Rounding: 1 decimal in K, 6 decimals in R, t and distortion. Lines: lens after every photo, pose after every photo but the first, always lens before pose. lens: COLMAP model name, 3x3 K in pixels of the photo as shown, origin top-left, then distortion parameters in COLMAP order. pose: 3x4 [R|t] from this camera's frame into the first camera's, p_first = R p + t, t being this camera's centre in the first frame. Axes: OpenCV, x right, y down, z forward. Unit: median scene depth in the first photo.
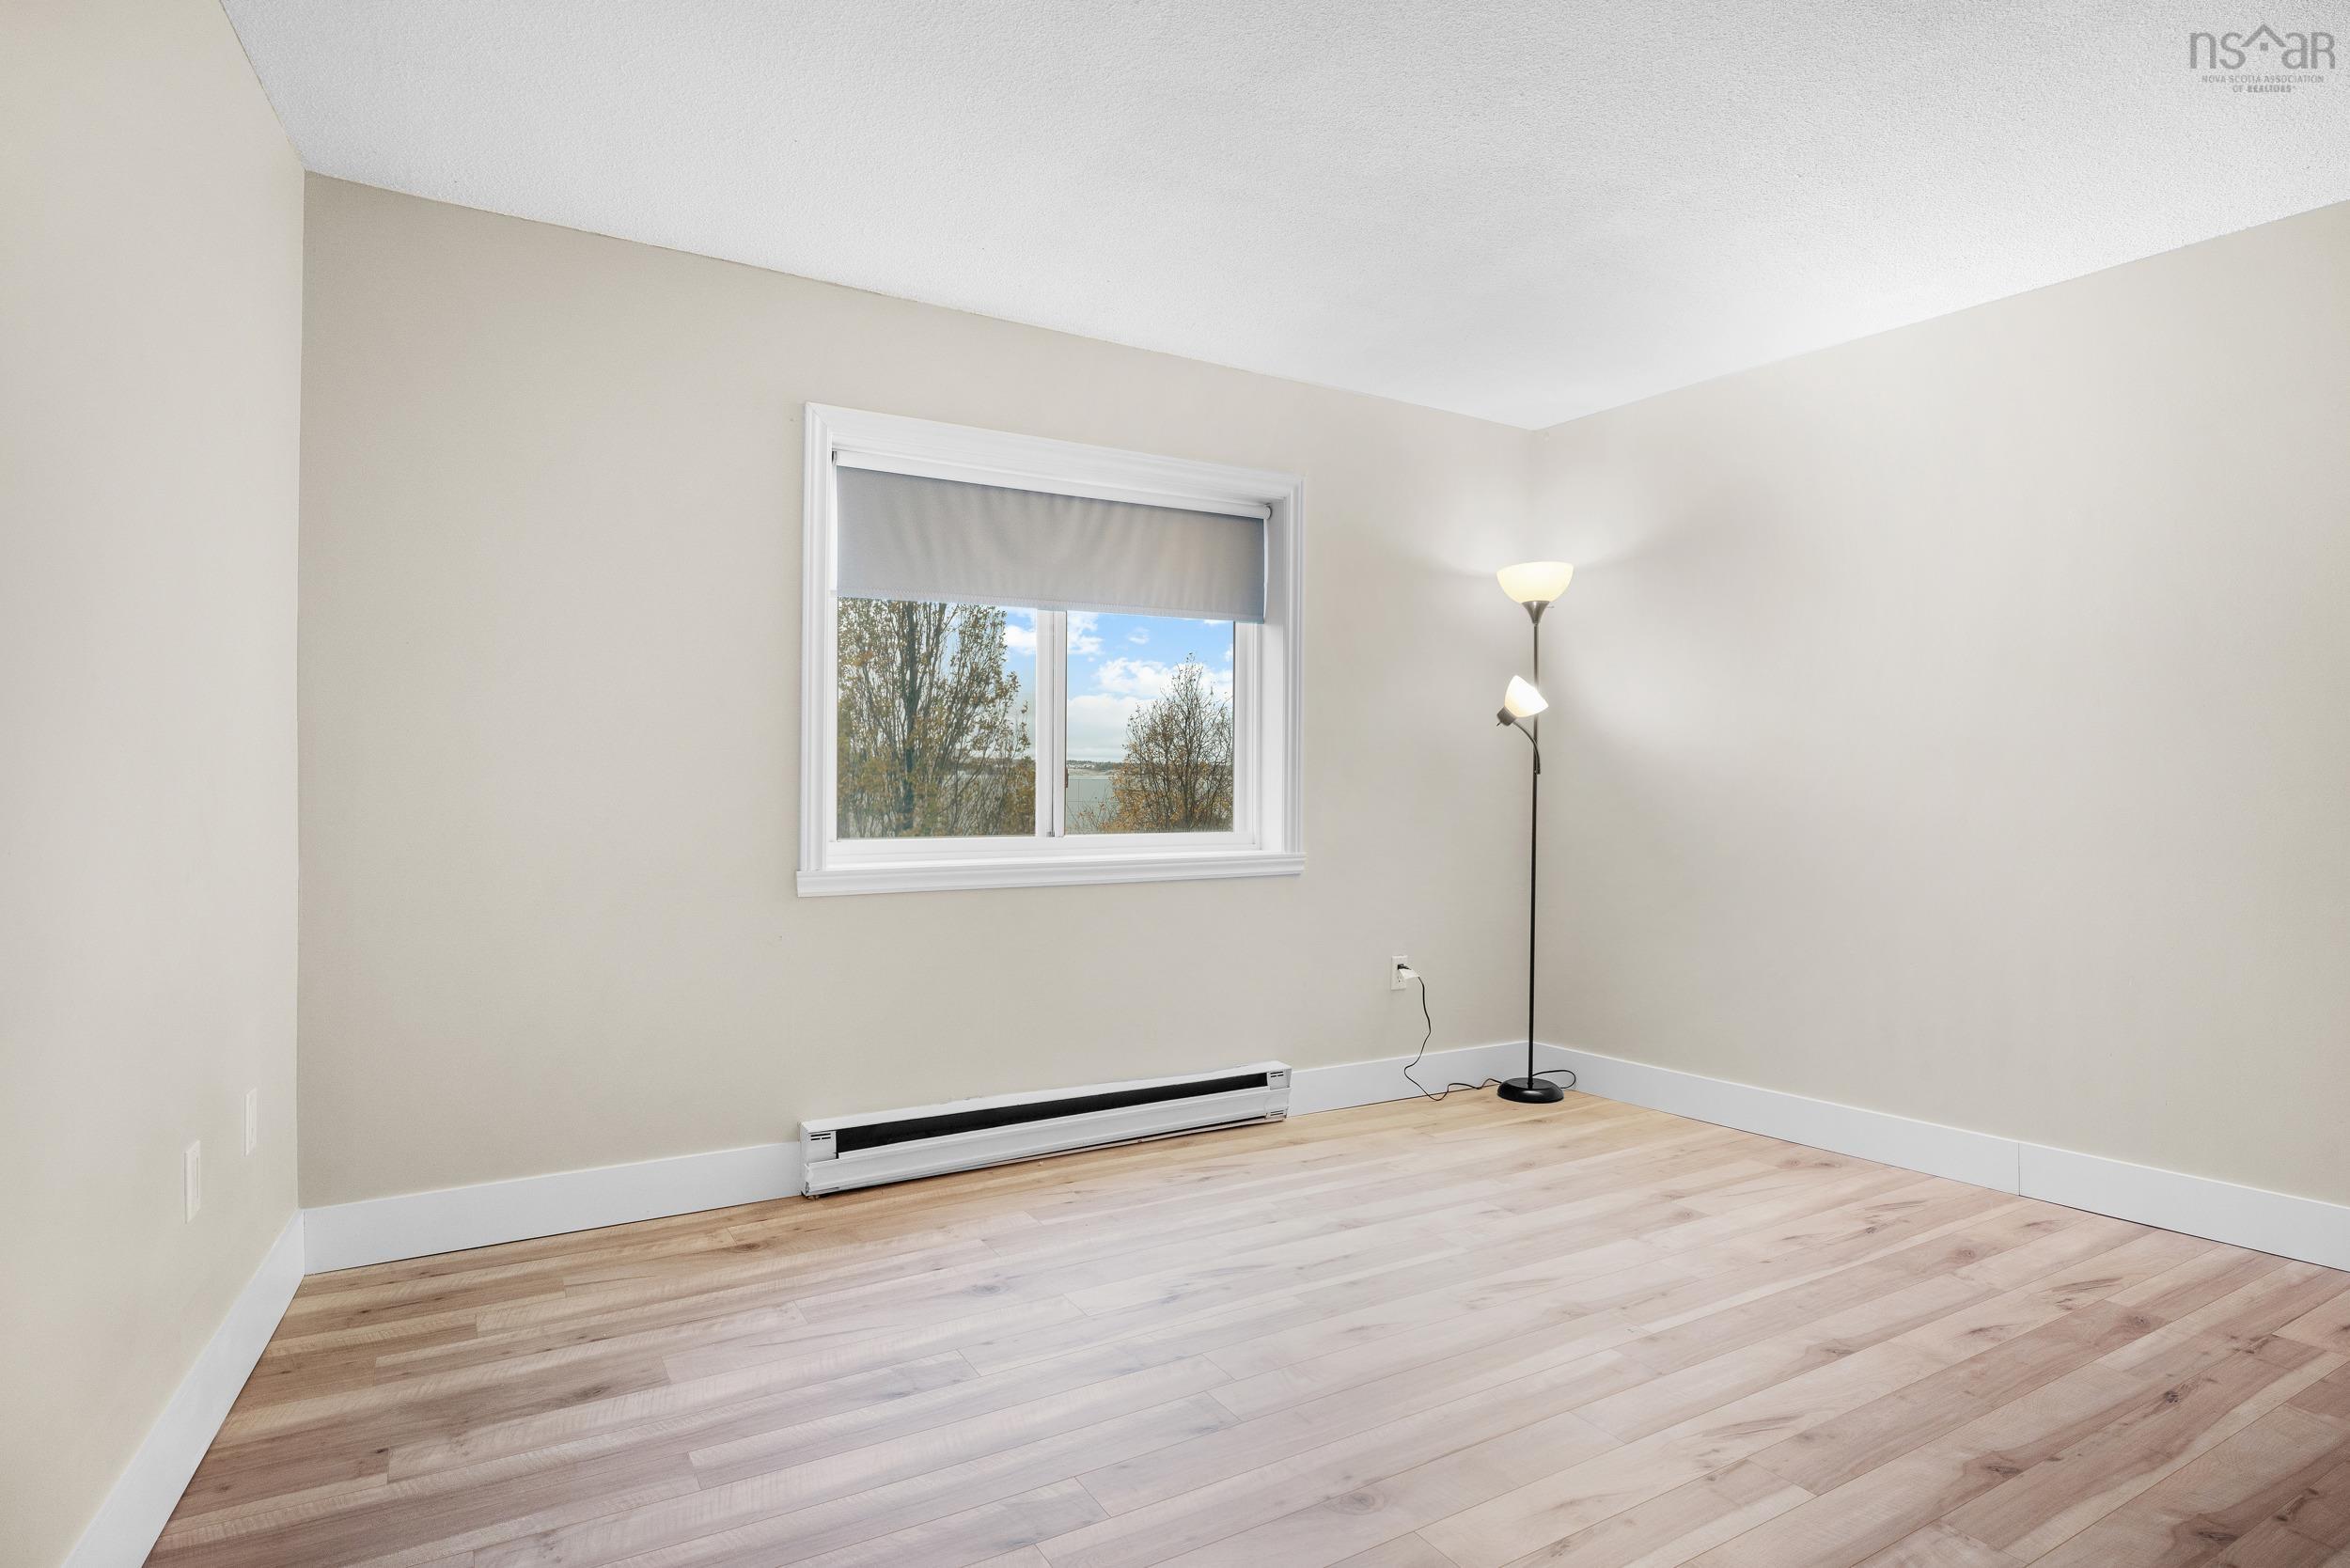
lens RADIAL K [[1250.6, 0, 1174.4], [0, 1250.6, 788.3], [0, 0, 1]] dist [-0.001255, -0.000657]
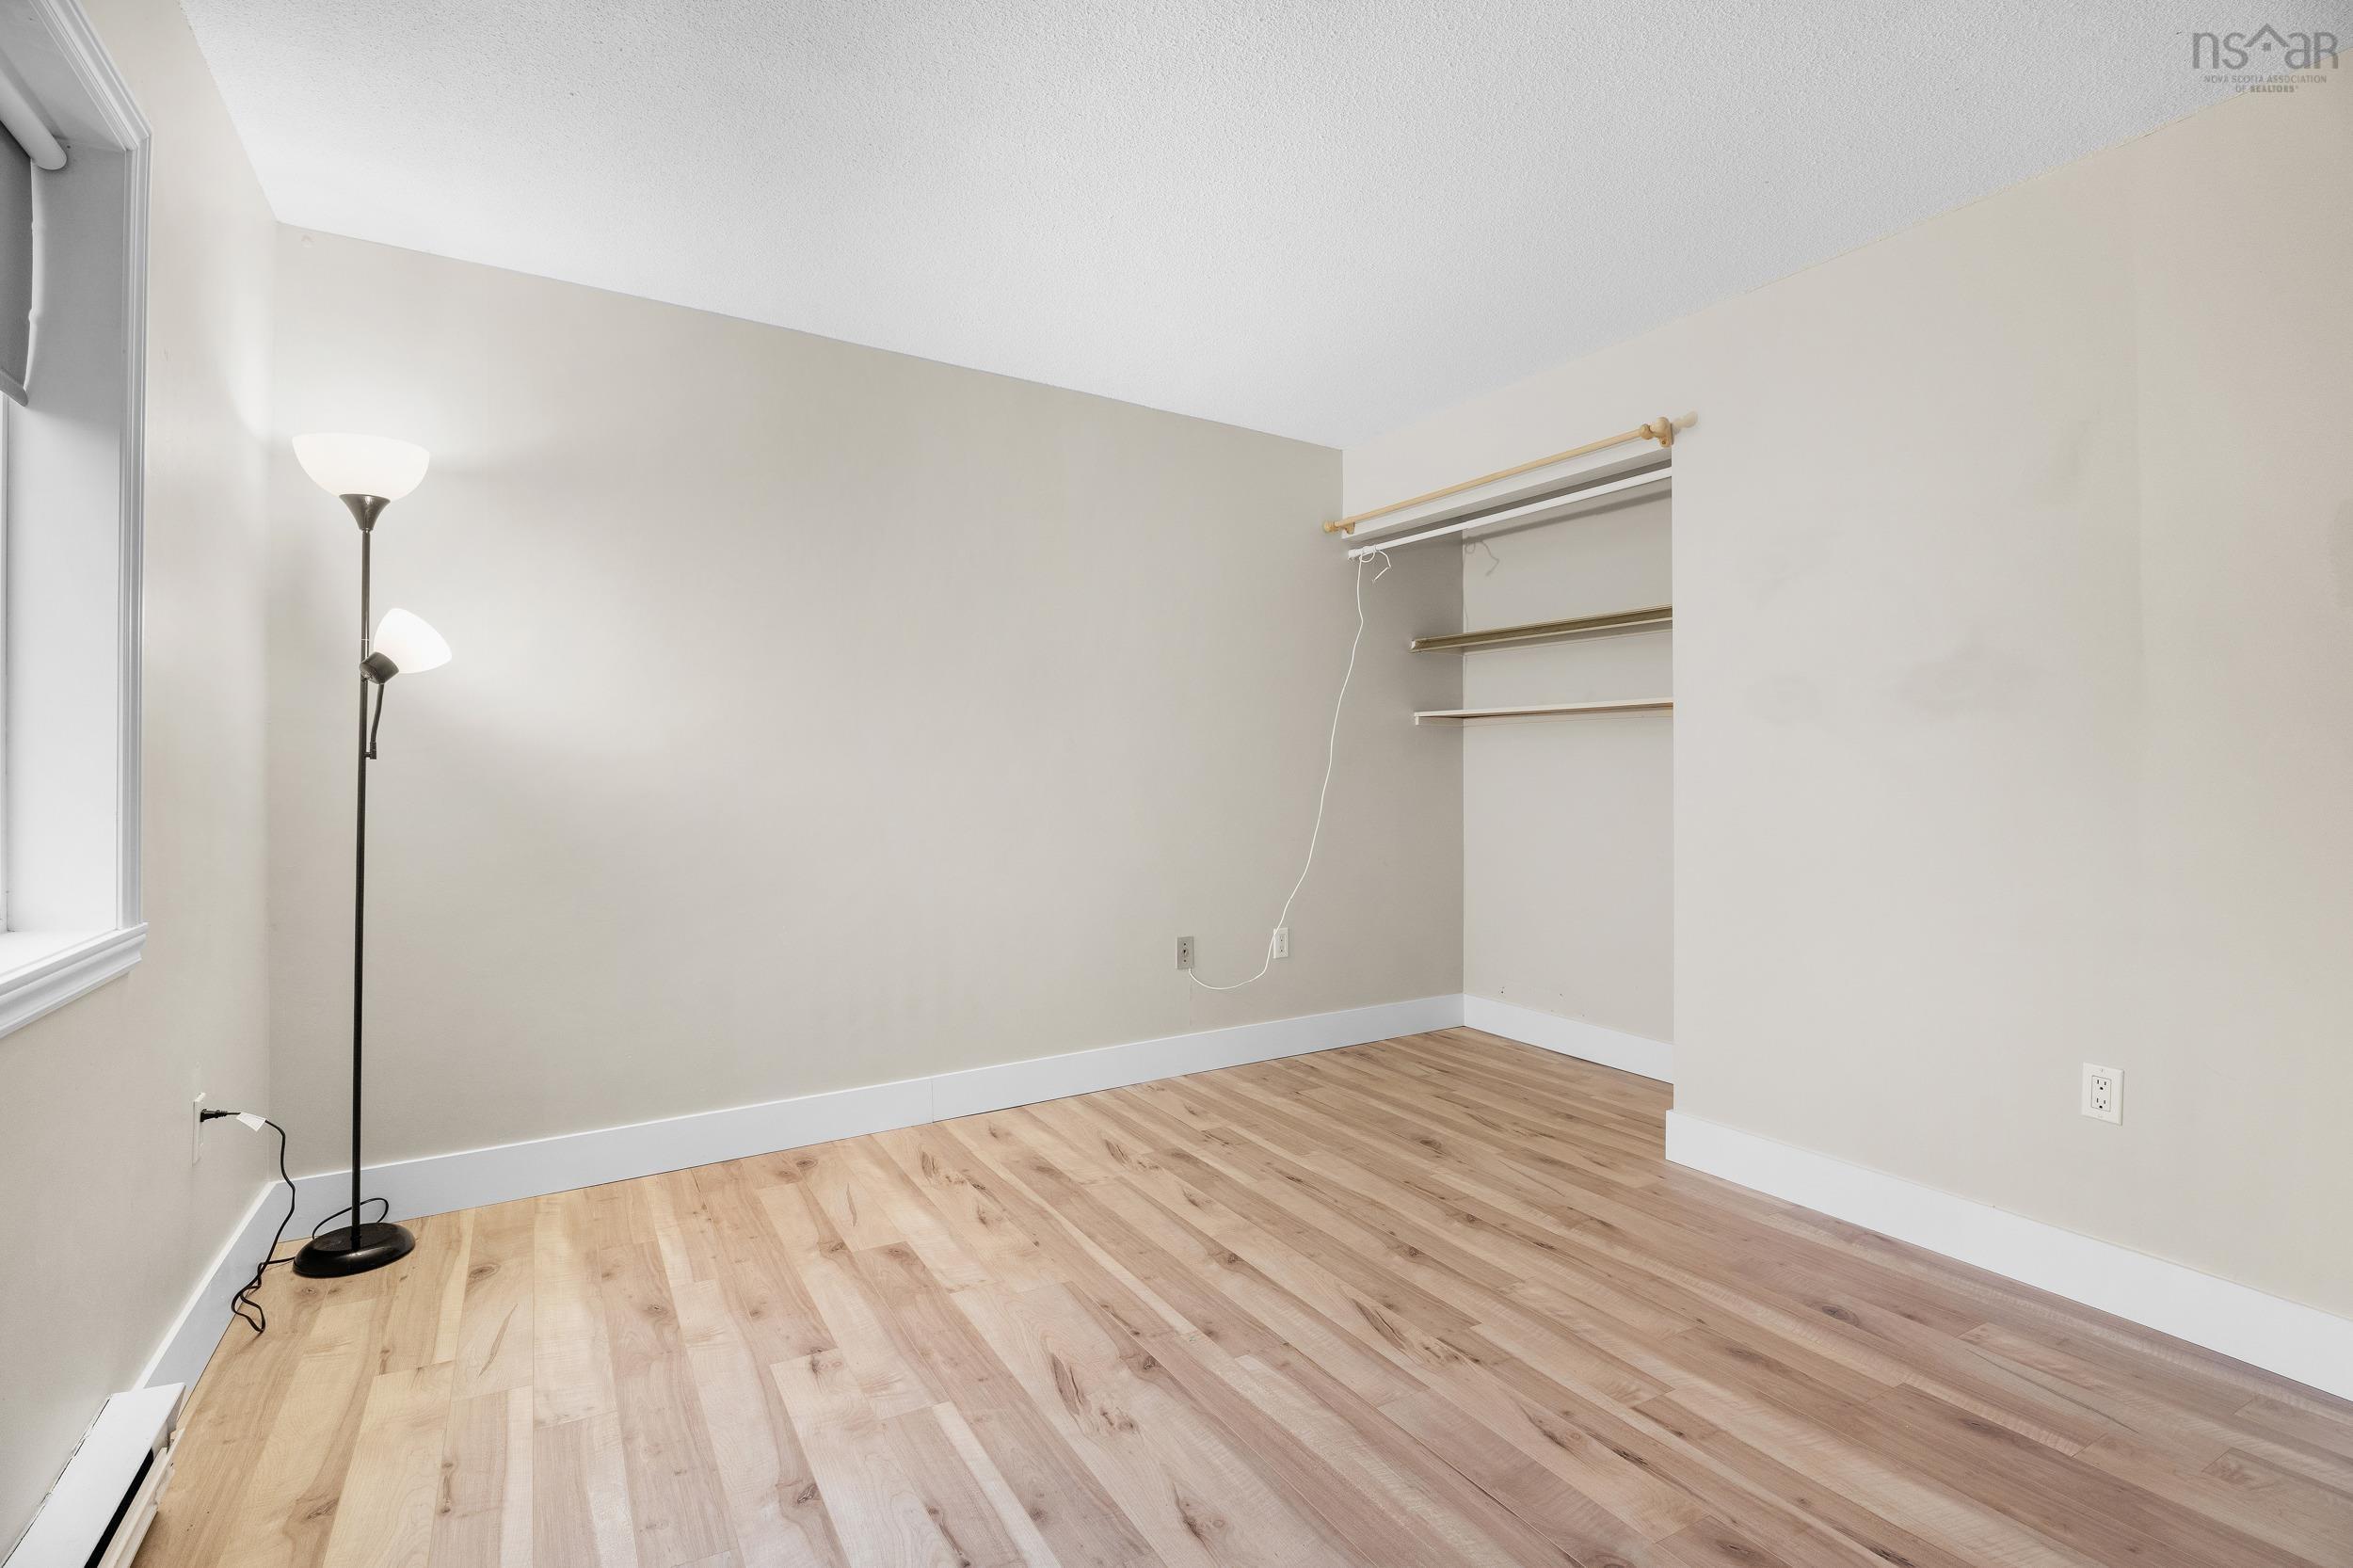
lens RADIAL K [[1123.3, 0, 1176.5], [0, 1123.3, 767.7], [0, 0, 1]] dist [-0.011838, -0.000030]
pose [[0.017736, 0.001940, 0.999841, -0.401010], [0.003636, 0.999991, -0.002005, -0.006627], [-0.999836, 0.003671, 0.017729, 0.791642]]
